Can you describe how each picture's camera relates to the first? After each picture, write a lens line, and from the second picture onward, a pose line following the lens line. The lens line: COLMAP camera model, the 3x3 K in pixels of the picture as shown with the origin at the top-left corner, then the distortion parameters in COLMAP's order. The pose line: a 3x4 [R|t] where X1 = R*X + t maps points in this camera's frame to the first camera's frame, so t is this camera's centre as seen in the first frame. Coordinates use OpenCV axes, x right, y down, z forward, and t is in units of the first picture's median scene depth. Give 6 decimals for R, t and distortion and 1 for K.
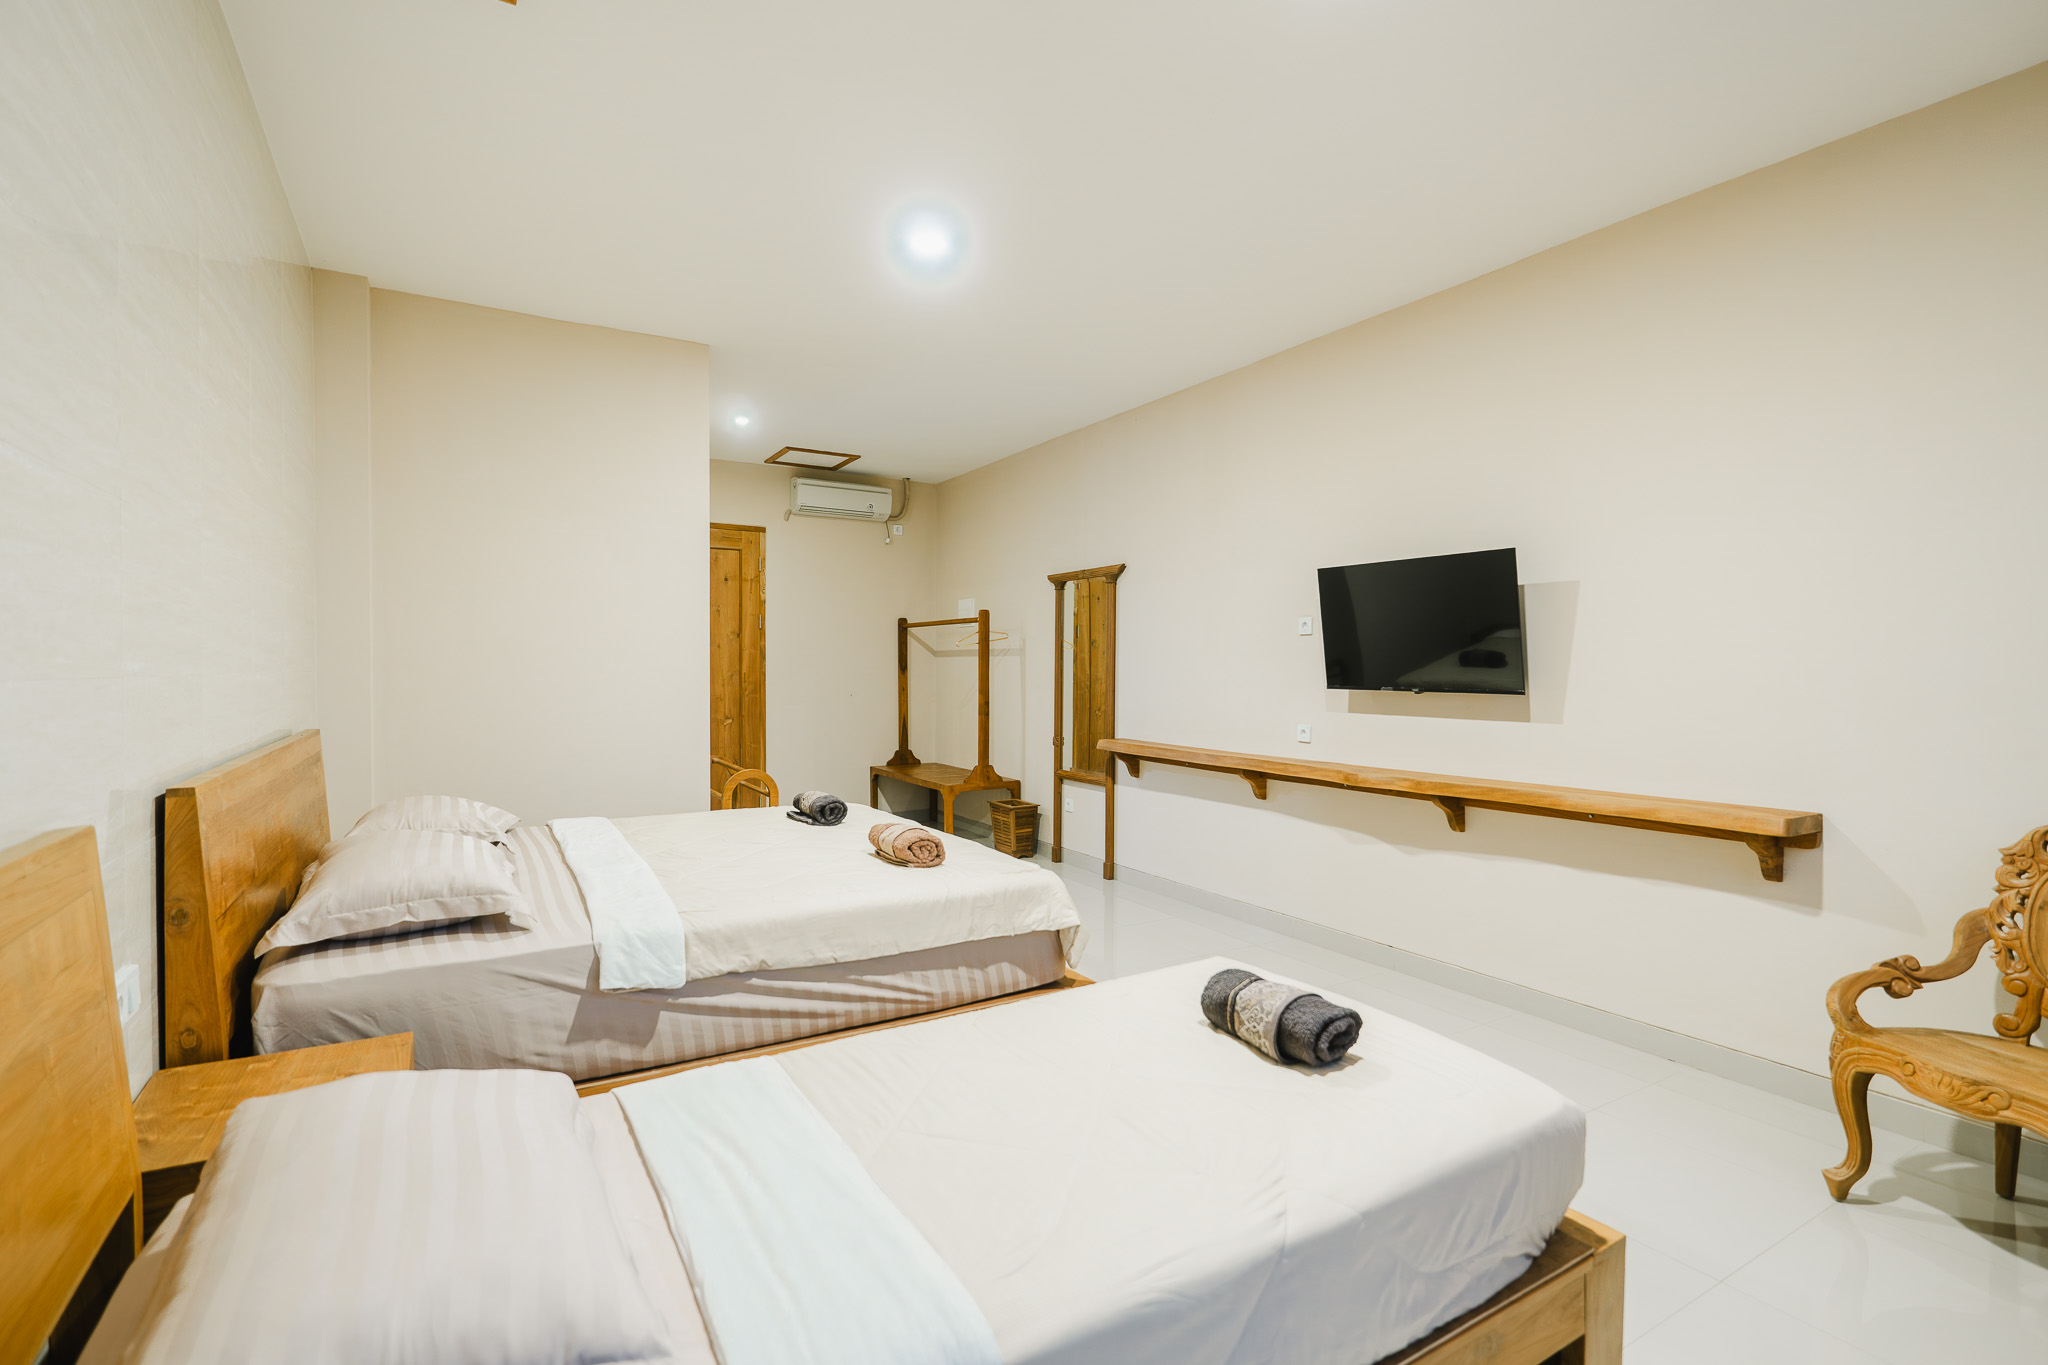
lens RADIAL K [[939.1, 0, 1033.8], [0, 939.1, 688.6], [0, 0, 1]] dist [-0.004691, 0.000524]
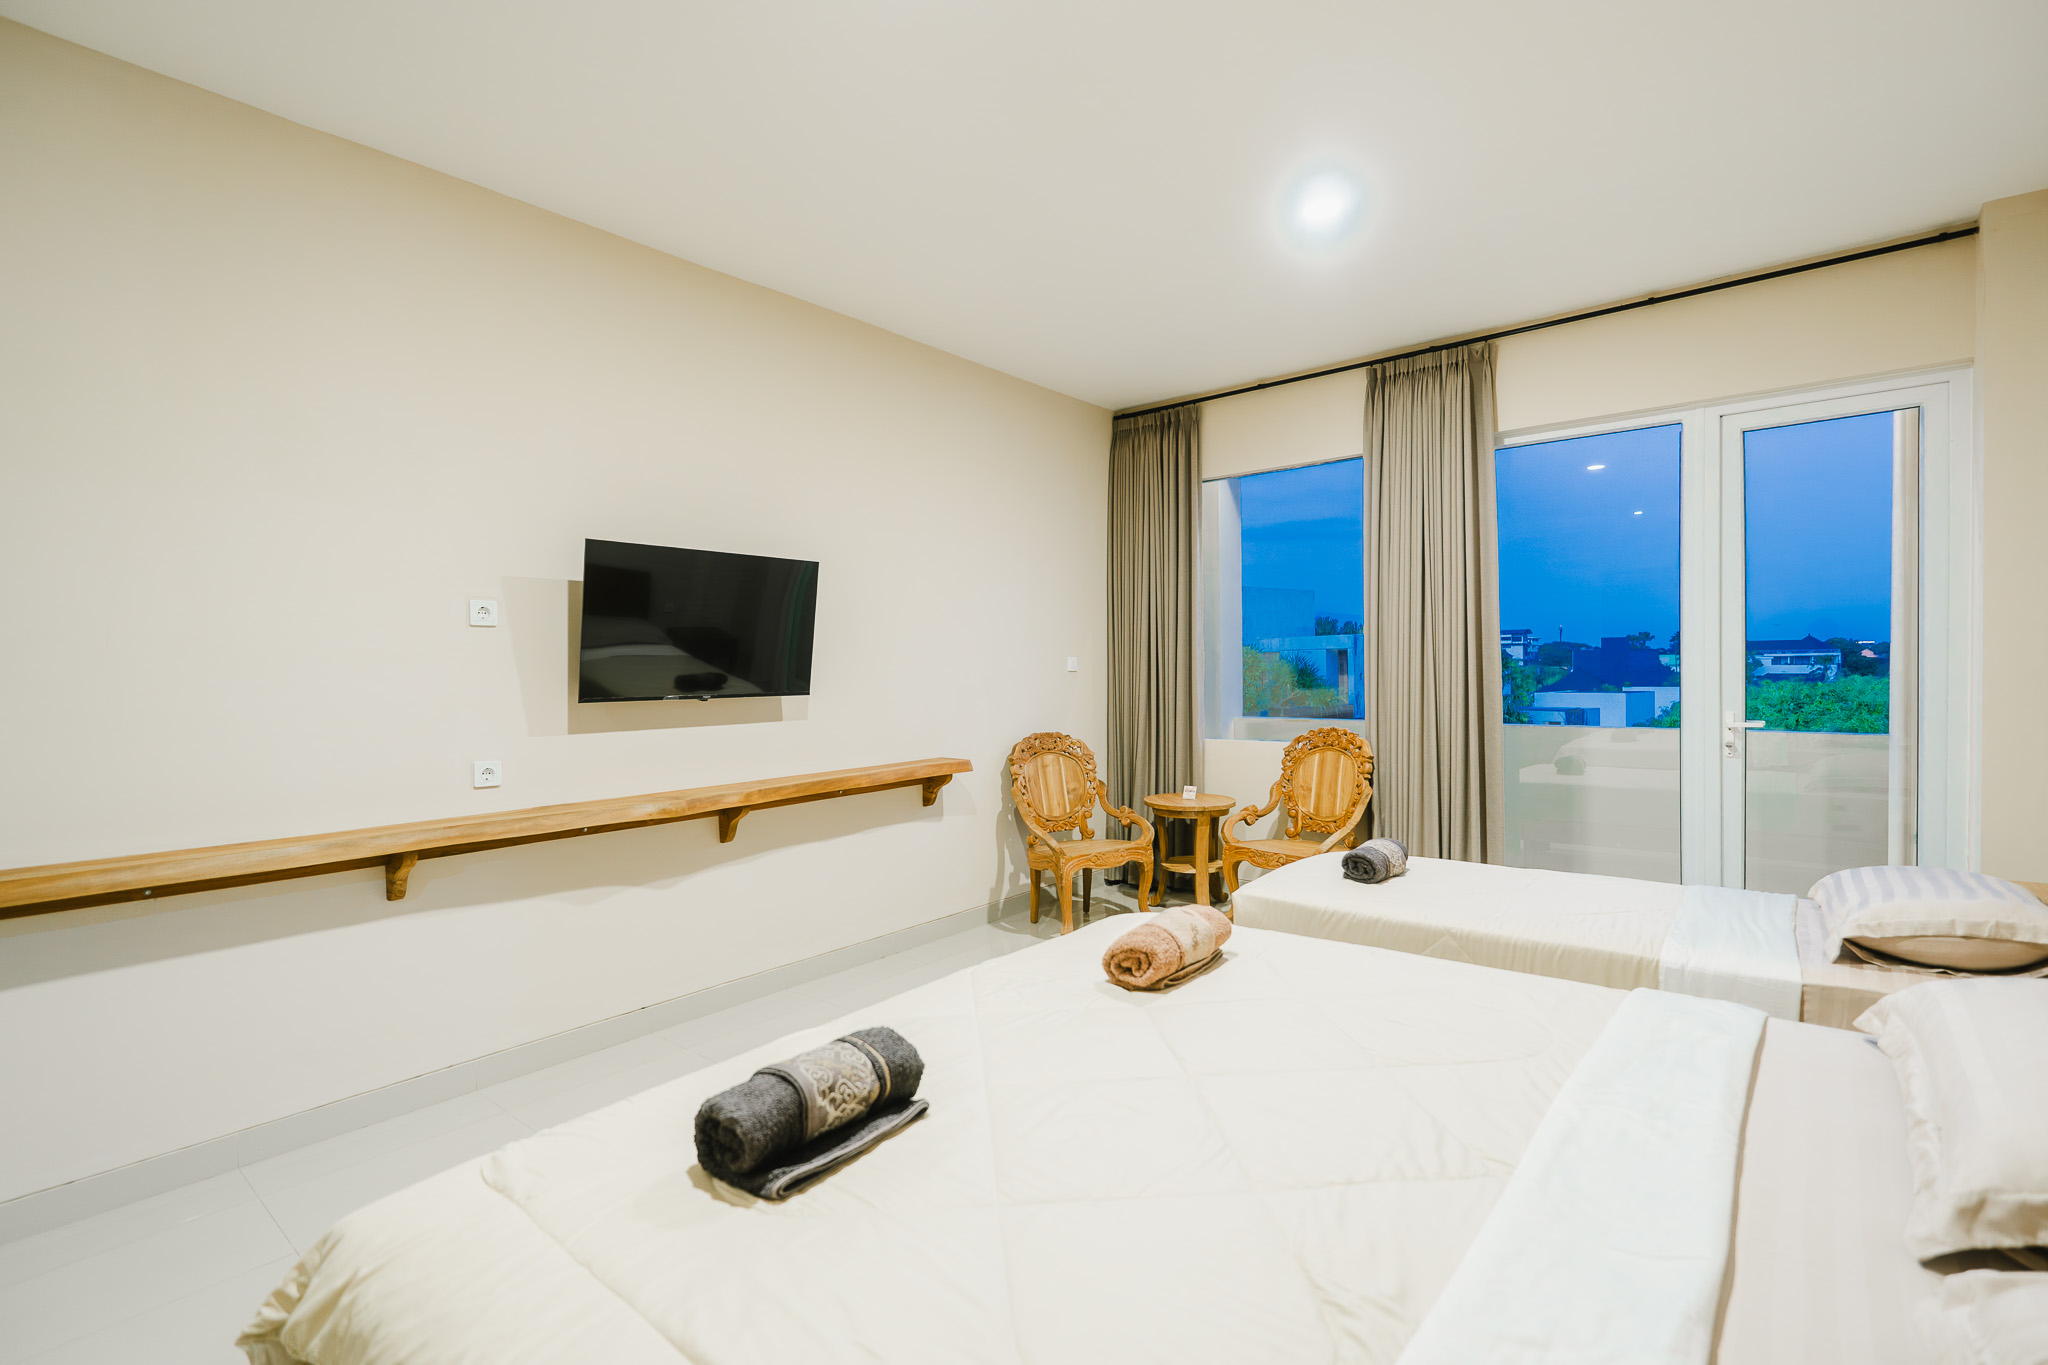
lens RADIAL K [[932.0, 0, 1038.4], [0, 932.0, 685.3], [0, 0, 1]] dist [-0.007839, 0.000157]
pose [[-0.333603, -0.015081, 0.942593, -0.575453], [0.033626, 0.999045, 0.027885, -0.025334], [-0.942114, 0.040998, -0.332778, 1.056959]]
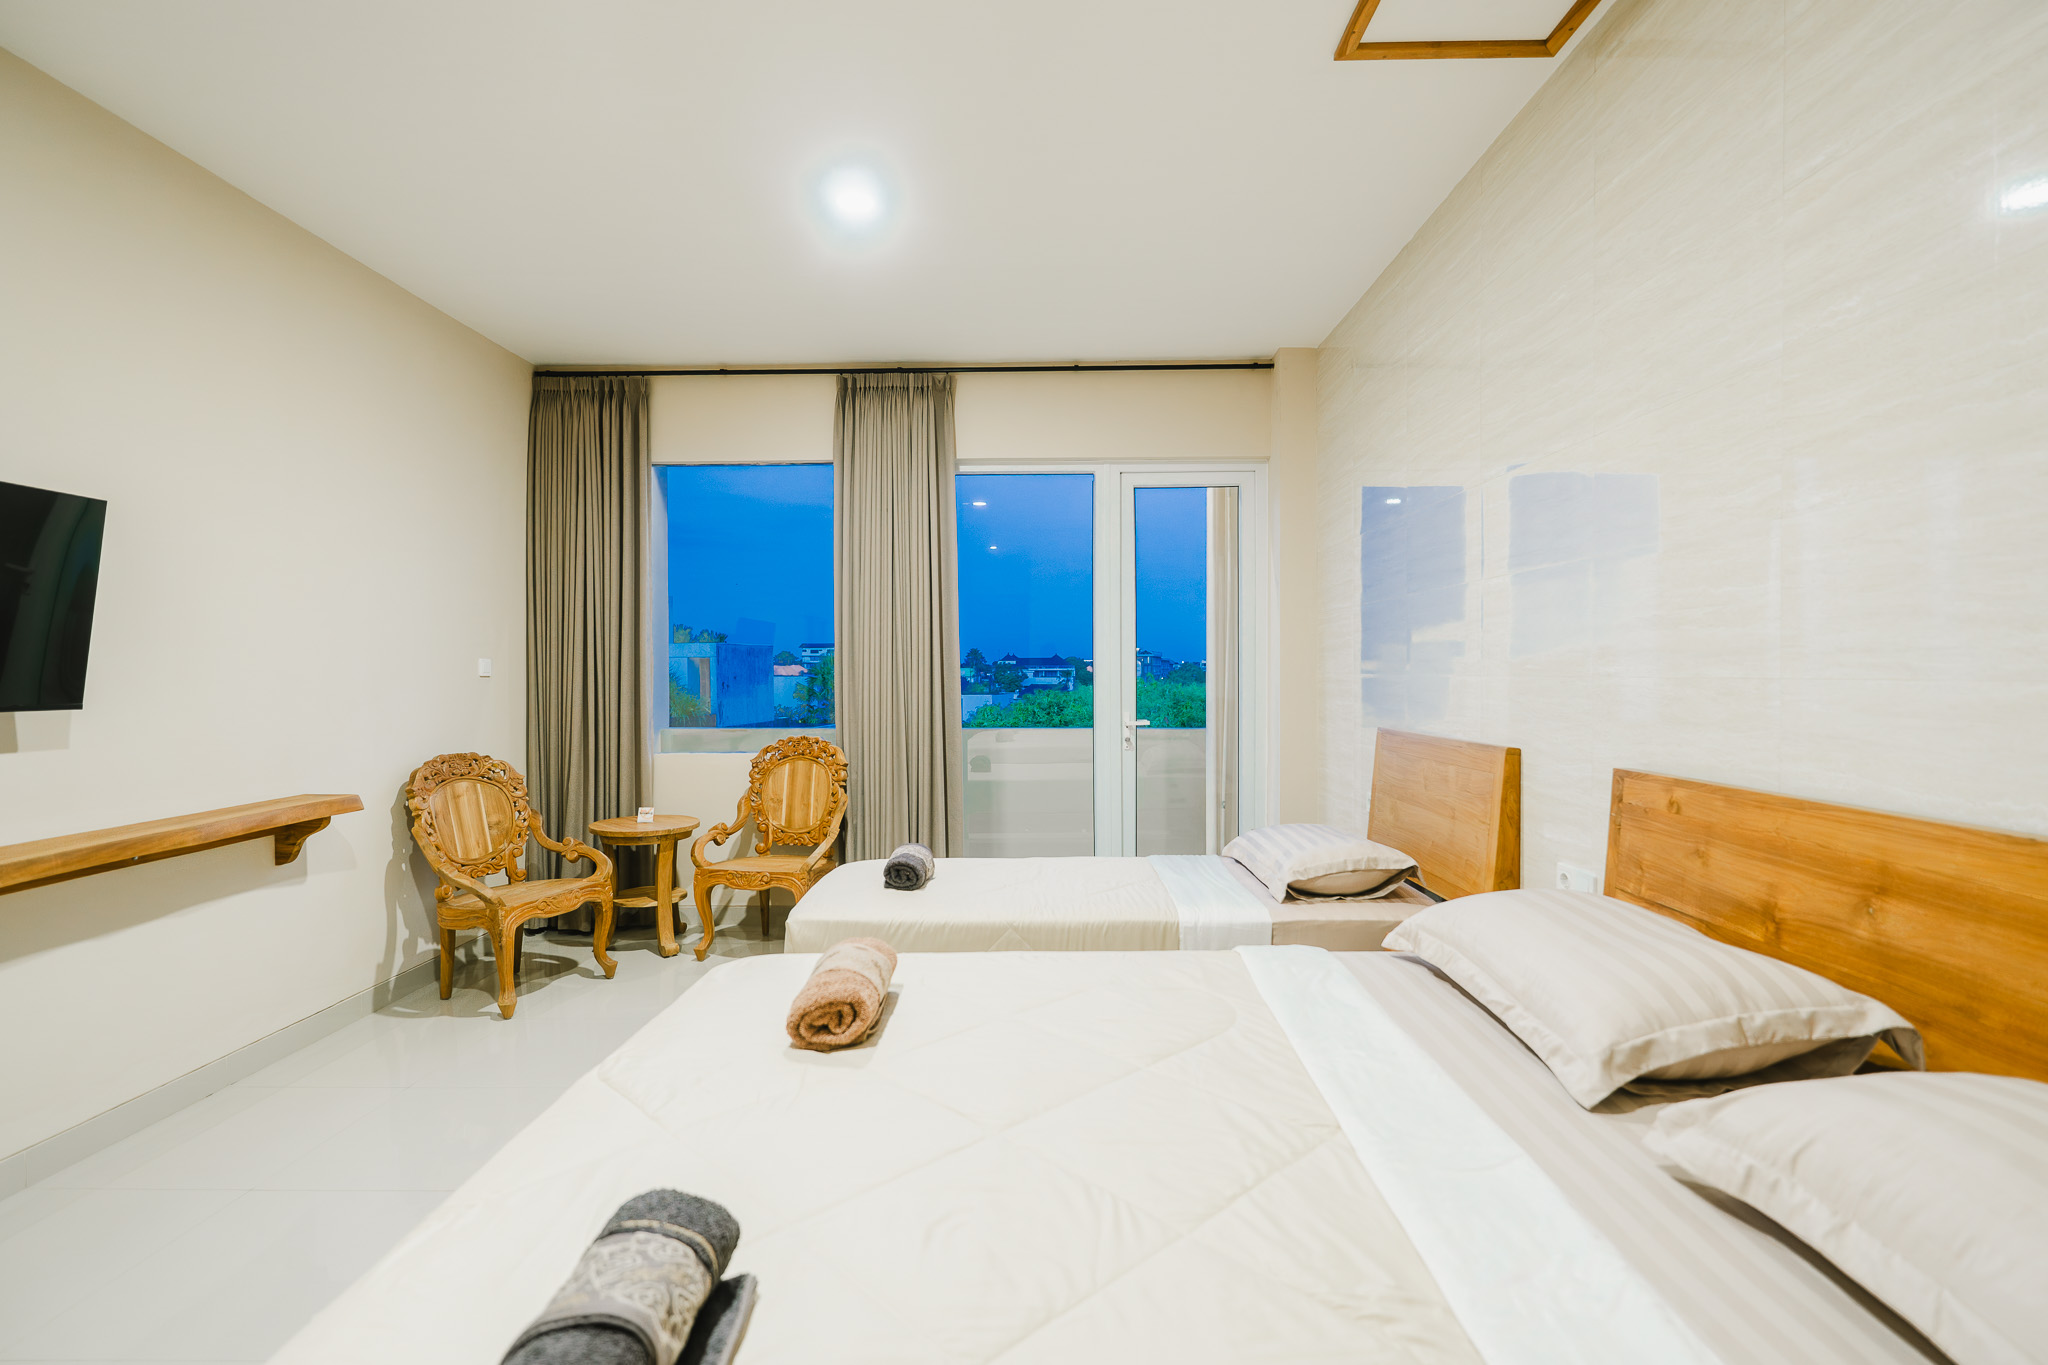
lens RADIAL K [[936.3, 0, 1032.4], [0, 936.3, 687.5], [0, 0, 1]] dist [-0.005835, 0.000294]
pose [[-0.846142, -0.008348, 0.532892, -0.427776], [0.013062, 0.999252, 0.036393, -0.024907], [-0.532797, 0.037754, -0.845400, 1.151038]]
